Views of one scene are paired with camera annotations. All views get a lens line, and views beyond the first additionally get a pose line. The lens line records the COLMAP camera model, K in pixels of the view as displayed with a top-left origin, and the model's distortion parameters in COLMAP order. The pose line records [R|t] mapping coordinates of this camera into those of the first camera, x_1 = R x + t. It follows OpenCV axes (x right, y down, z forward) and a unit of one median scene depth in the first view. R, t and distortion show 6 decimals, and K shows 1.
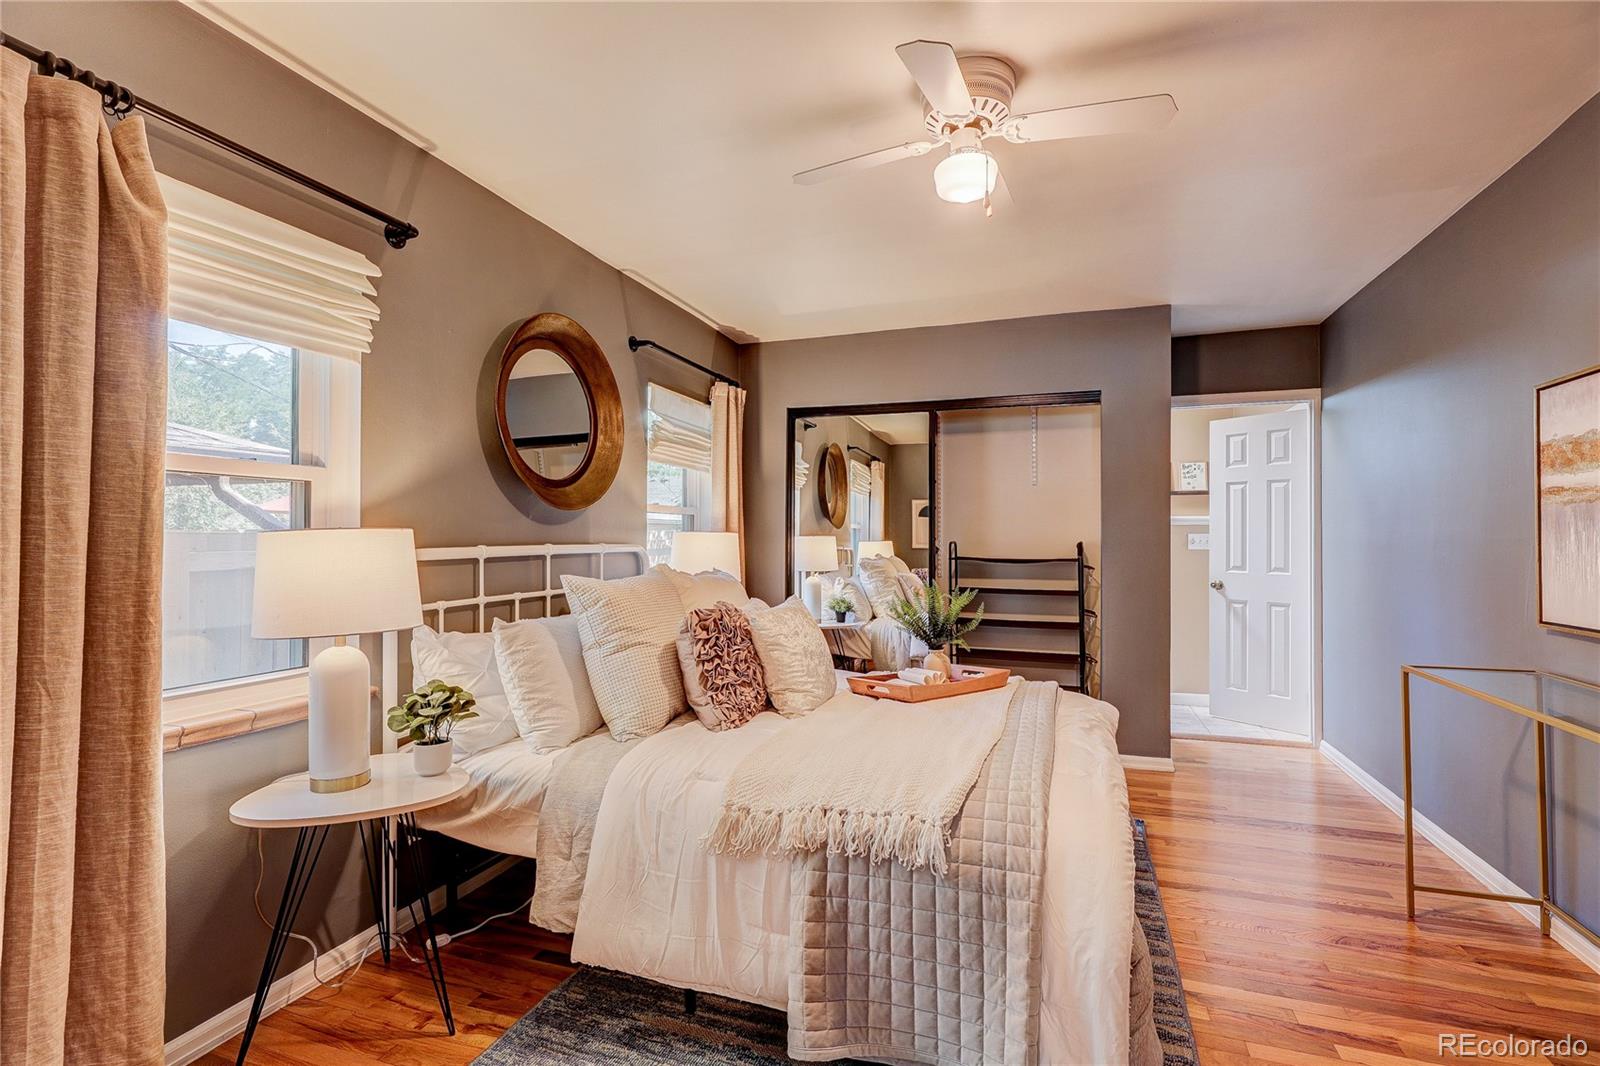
lens RADIAL K [[751.6, 0, 799.8], [0, 751.6, 532.2], [0, 0, 1]] dist [-0.005673, 0.000361]
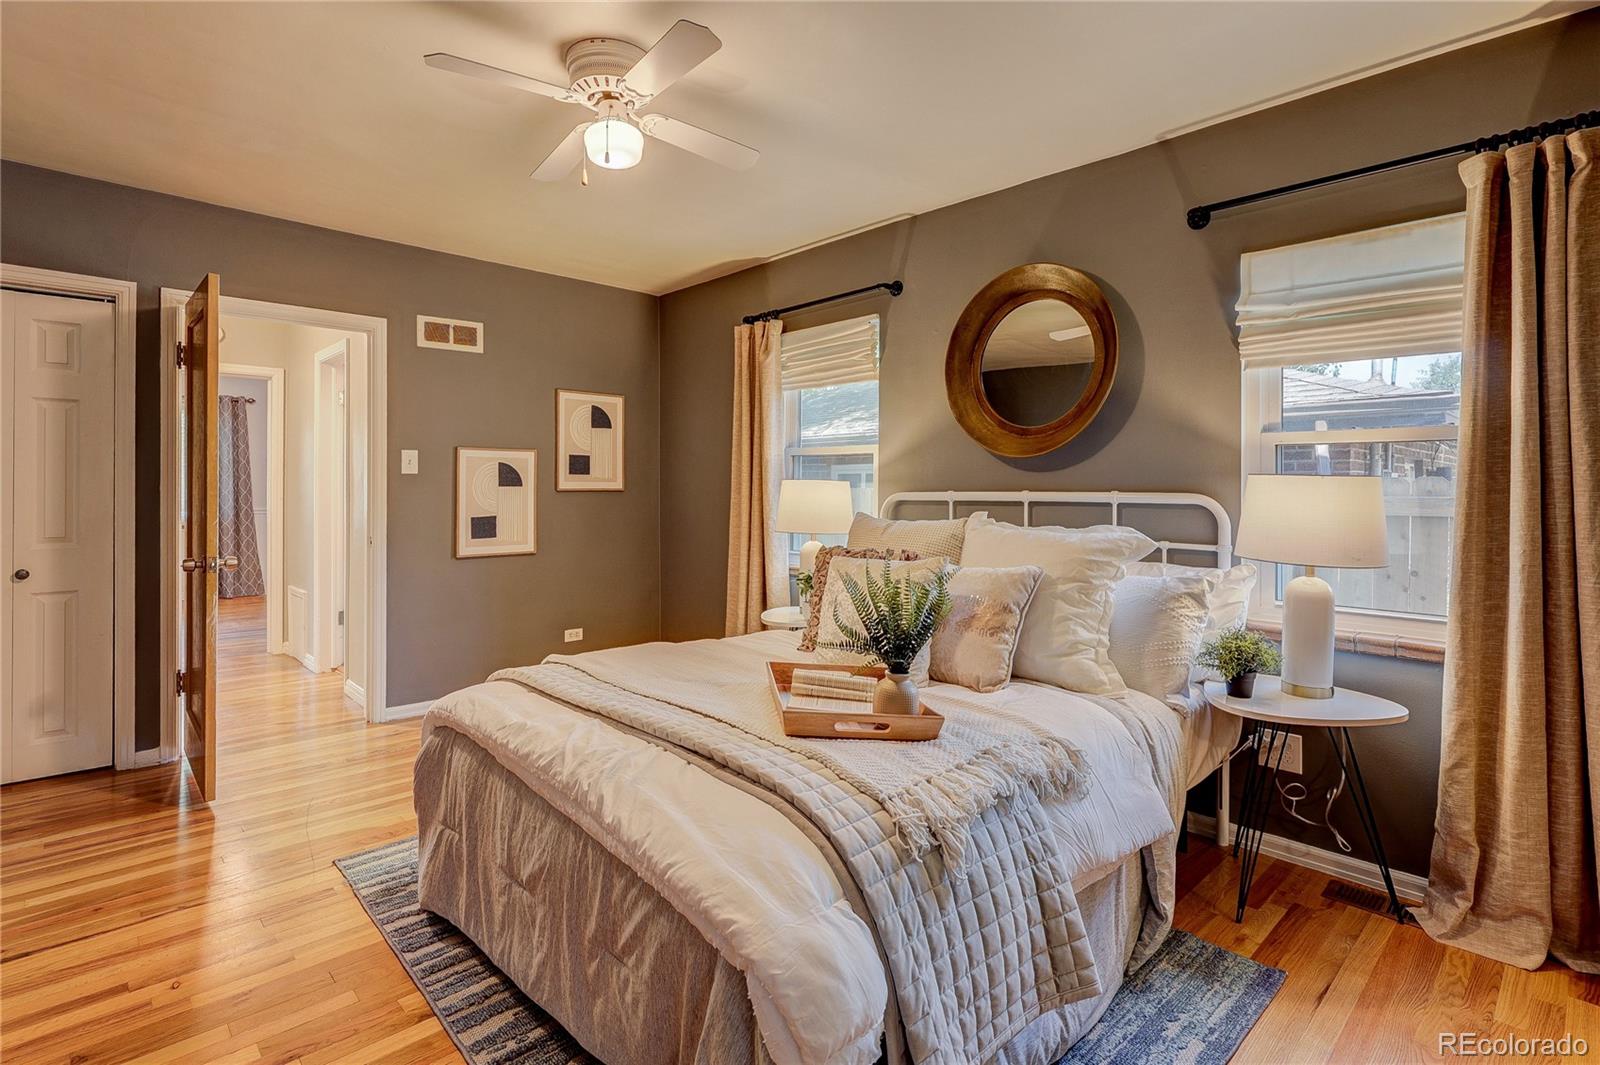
lens RADIAL K [[751.6, 0, 784.4], [0, 751.6, 485.0], [0, 0, 1]] dist [-0.005673, 0.000361]
pose [[-0.461208, 0.000992, -0.887291, 0.797618], [0.003996, 0.999992, -0.000959, 0.007508], [0.887283, -0.003988, -0.461208, 1.276289]]
